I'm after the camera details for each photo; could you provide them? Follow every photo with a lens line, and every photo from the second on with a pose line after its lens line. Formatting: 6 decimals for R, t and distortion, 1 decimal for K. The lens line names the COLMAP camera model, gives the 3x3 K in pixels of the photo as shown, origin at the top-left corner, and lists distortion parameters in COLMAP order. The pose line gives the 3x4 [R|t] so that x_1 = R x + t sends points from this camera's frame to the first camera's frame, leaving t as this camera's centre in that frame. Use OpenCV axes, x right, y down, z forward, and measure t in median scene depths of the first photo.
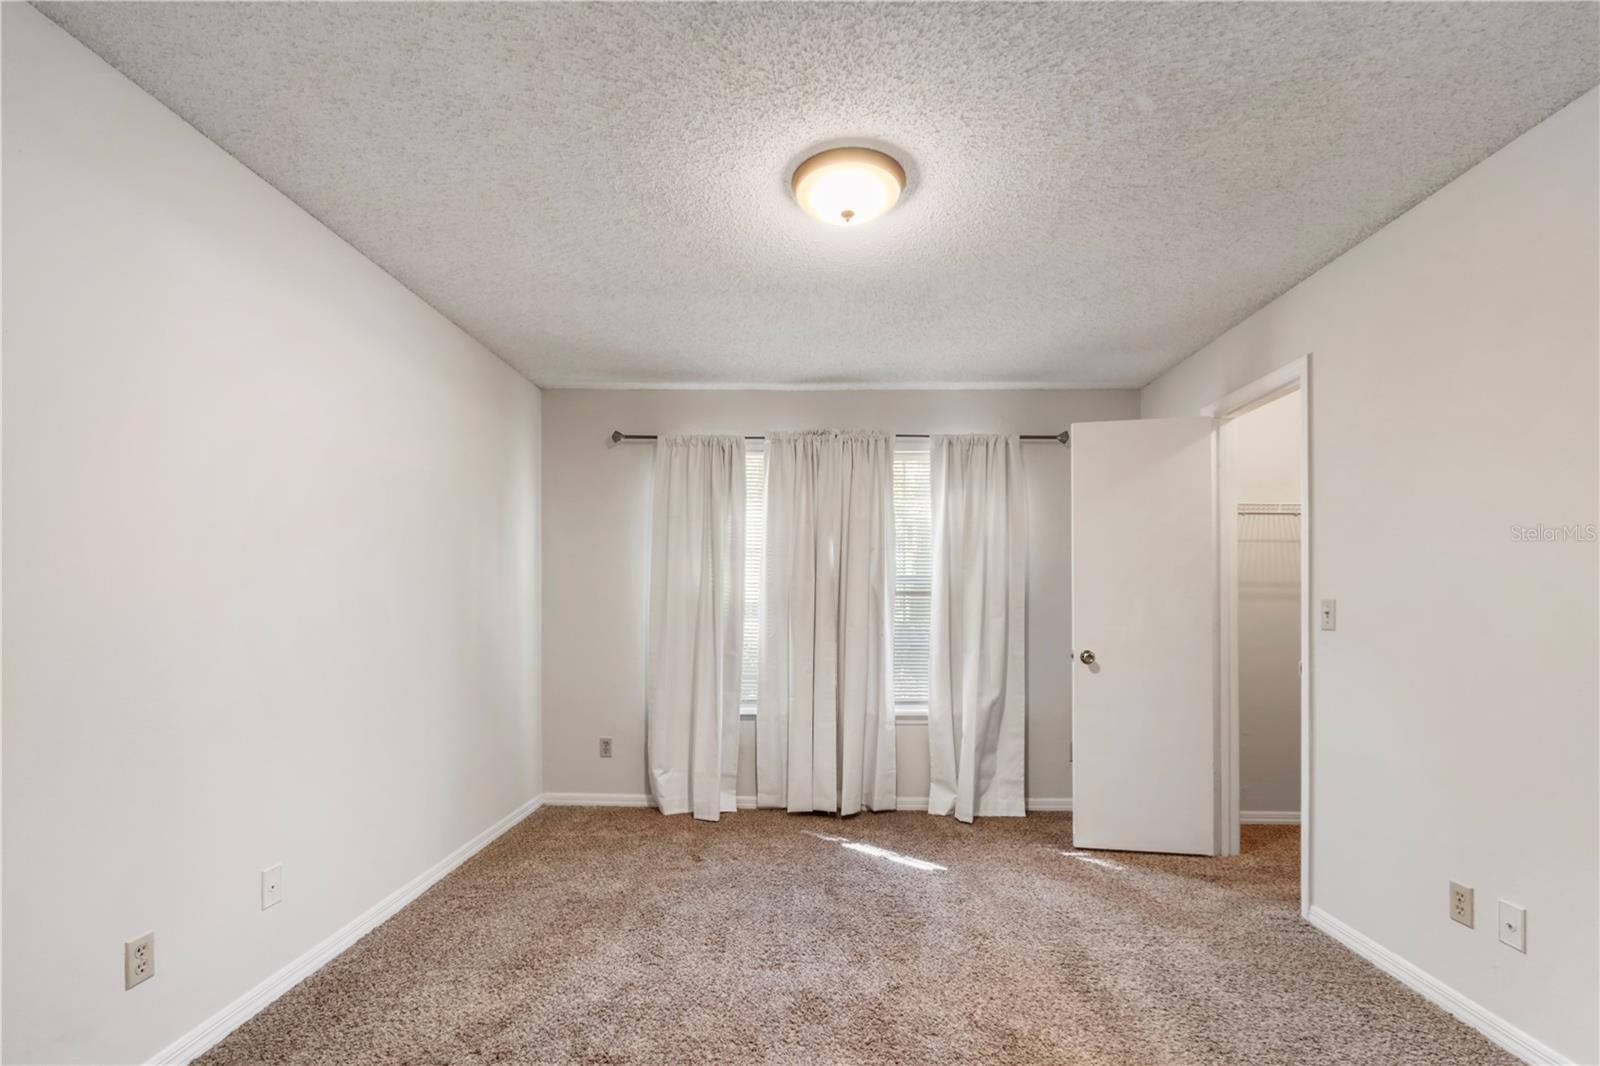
lens RADIAL K [[692.7, 0, 762.4], [0, 692.7, 605.9], [0, 0, 1]] dist [-0.008137, 0.000327]
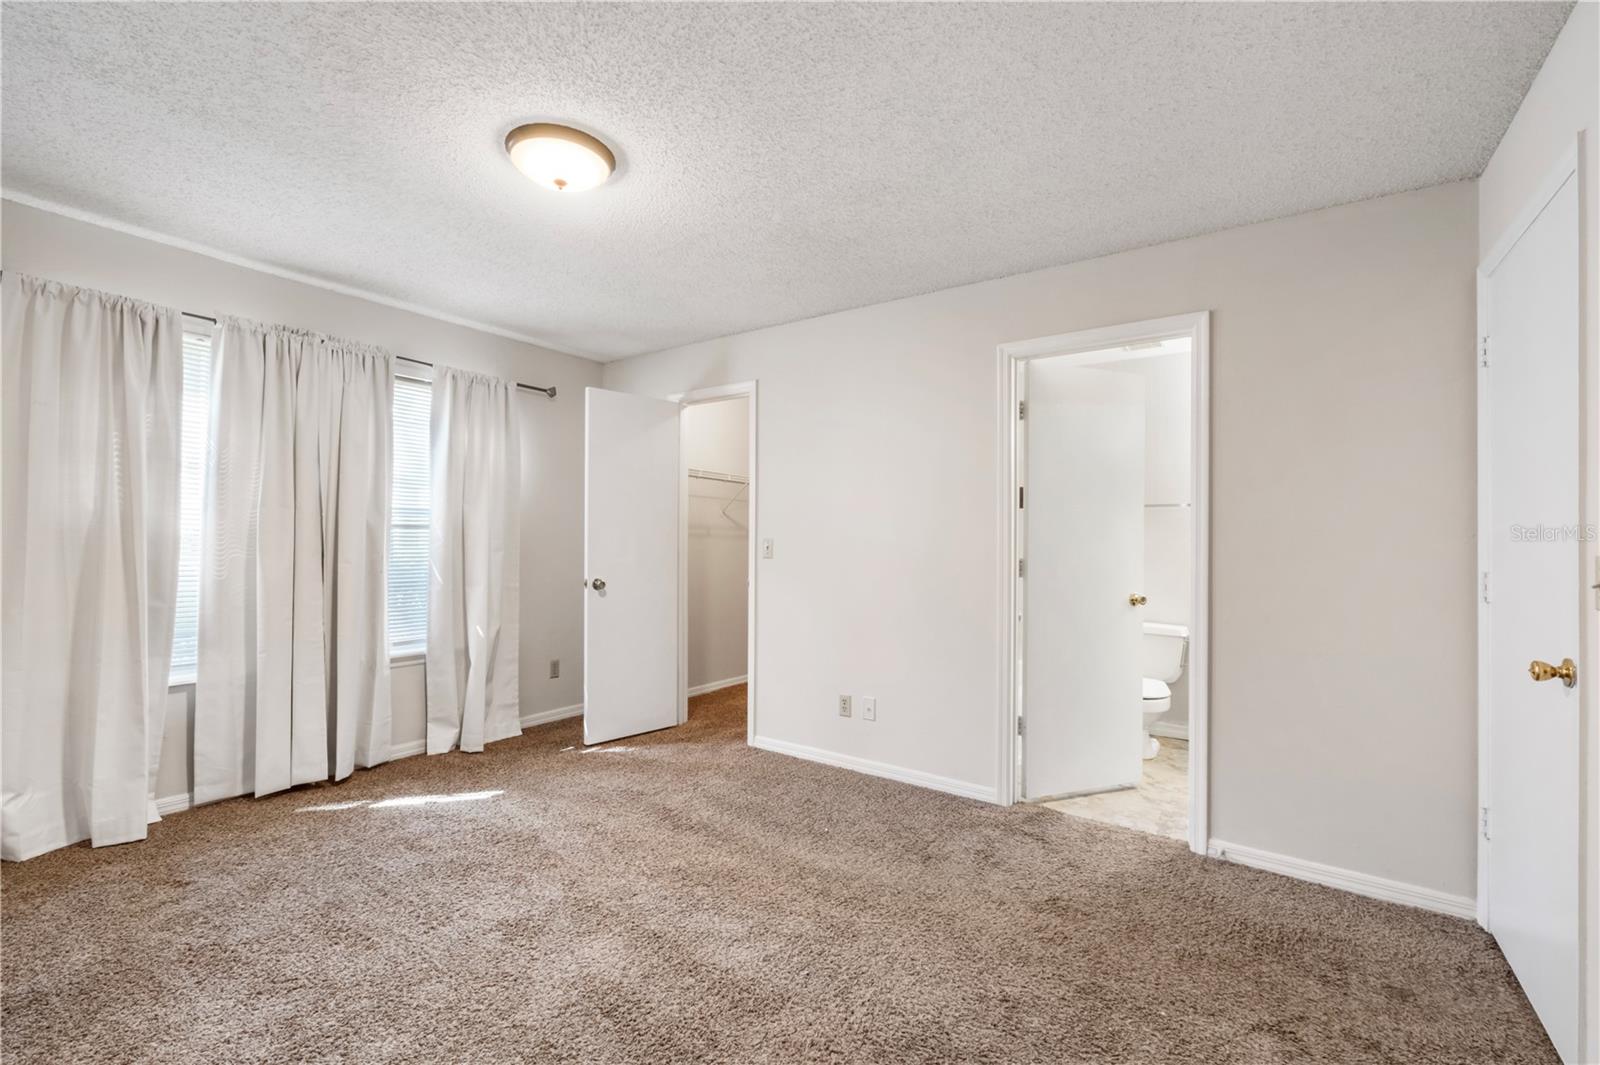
lens RADIAL K [[692.7, 0, 792.2], [0, 692.7, 536.6], [0, 0, 1]] dist [-0.008137, 0.000327]
pose [[0.551915, 0.008281, 0.833859, -0.334375], [-0.007293, 0.999960, -0.005103, -0.004548], [-0.833869, -0.003265, 0.551953, 0.051938]]
